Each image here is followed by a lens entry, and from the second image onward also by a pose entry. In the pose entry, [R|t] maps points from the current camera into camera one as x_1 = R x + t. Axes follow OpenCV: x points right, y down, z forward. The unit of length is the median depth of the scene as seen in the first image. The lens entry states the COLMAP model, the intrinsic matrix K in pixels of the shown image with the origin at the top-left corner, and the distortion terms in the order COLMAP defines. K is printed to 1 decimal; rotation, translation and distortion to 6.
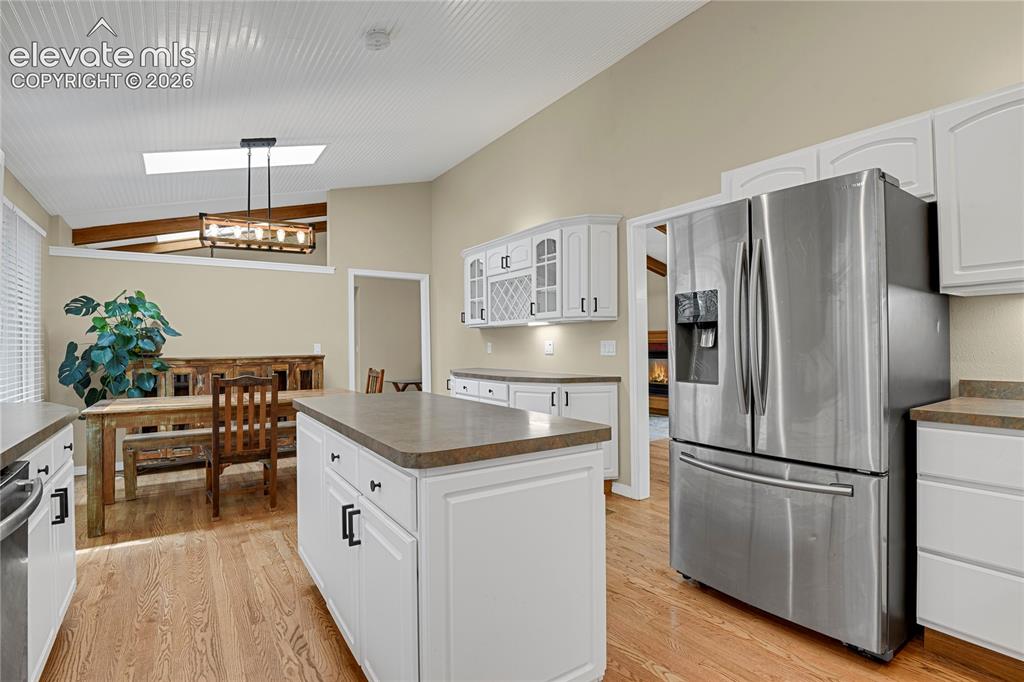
lens RADIAL K [[498.9, 0, 519.3], [0, 498.9, 341.6], [0, 0, 1]] dist [-0.027495, -0.000862]
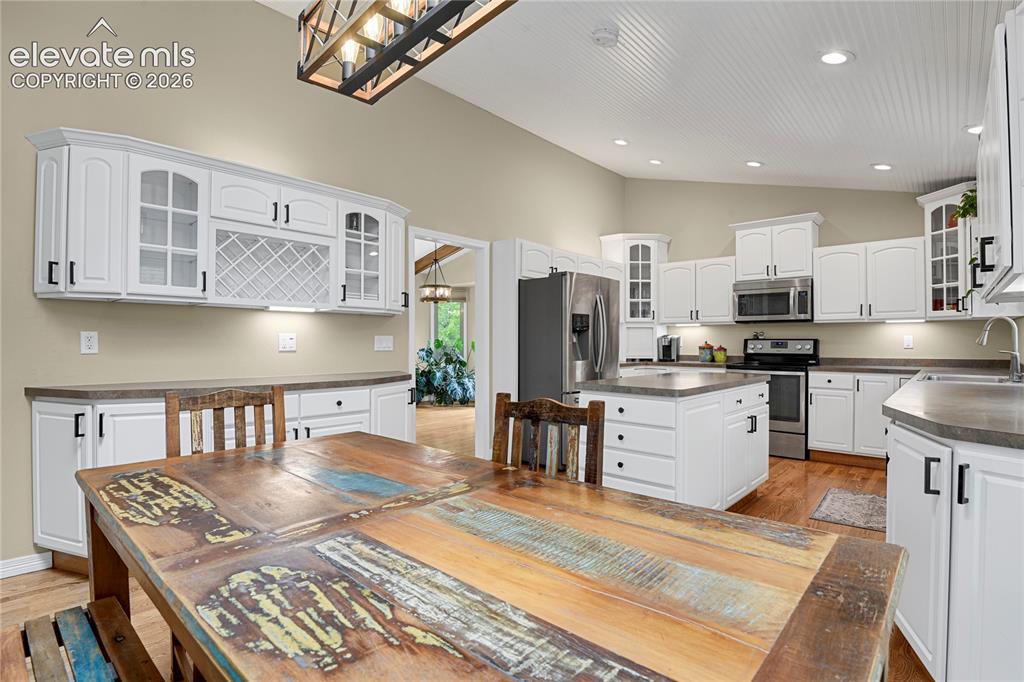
lens RADIAL K [[498.9, 0, 519.3], [0, 498.9, 341.6], [0, 0, 1]] dist [-0.027495, -0.000862]
pose [[-0.241140, 0.001057, 0.970490, -0.793852], [-0.016213, 0.999855, -0.005118, 0.009827], [-0.970355, -0.016969, -0.241088, 0.916872]]
